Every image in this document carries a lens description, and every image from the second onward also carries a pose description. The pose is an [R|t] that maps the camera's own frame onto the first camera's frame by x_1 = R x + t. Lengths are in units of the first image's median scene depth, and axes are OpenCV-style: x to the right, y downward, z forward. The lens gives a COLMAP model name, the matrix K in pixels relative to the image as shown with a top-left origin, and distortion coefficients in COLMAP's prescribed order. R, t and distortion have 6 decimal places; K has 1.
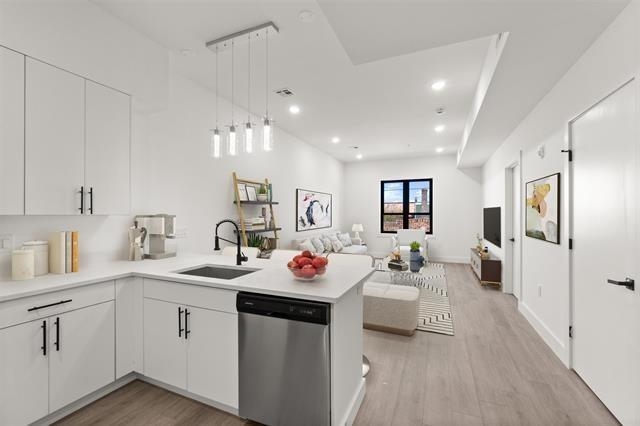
lens RADIAL K [[278.7, 0, 320.0], [0, 278.7, 213.0], [0, 0, 1]] dist [-0.001490, 0.000325]
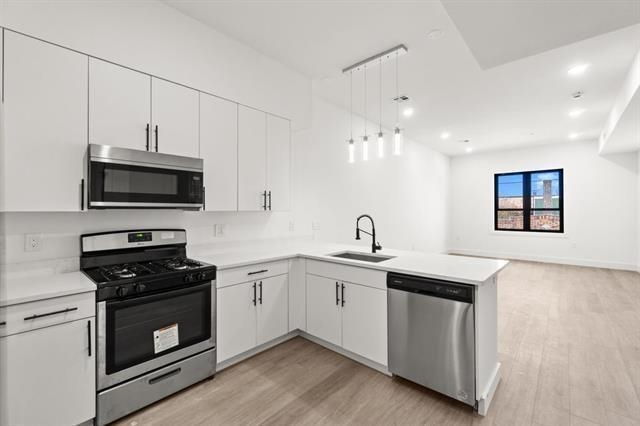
lens RADIAL K [[277.3, 0, 319.8], [0, 277.3, 207.9], [0, 0, 1]] dist [-0.000382, 0.000760]
pose [[0.947763, -0.005800, -0.318922, -0.138550], [0.004218, 0.999975, -0.005650, 0.000705], [0.318947, 0.004010, 0.947764, -0.209439]]
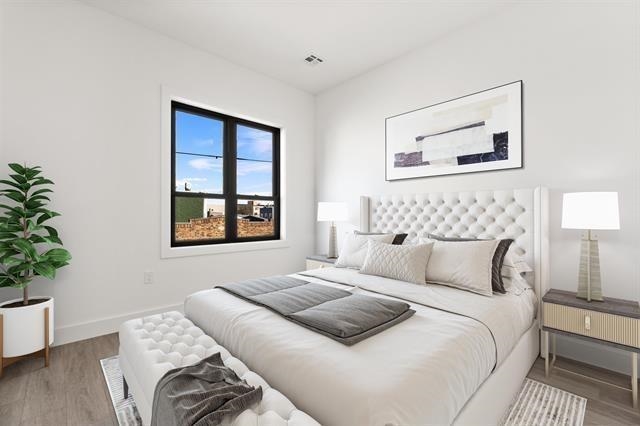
lens RADIAL K [[278.7, 0, 320.0], [0, 278.7, 213.0], [0, 0, 1]] dist [-0.001490, 0.000325]
pose [[0.393670, -0.000252, 0.919252, -0.110194], [-0.001640, 0.999998, 0.000977, 0.098541], [-0.919251, -0.001892, 0.393669, 2.516597]]
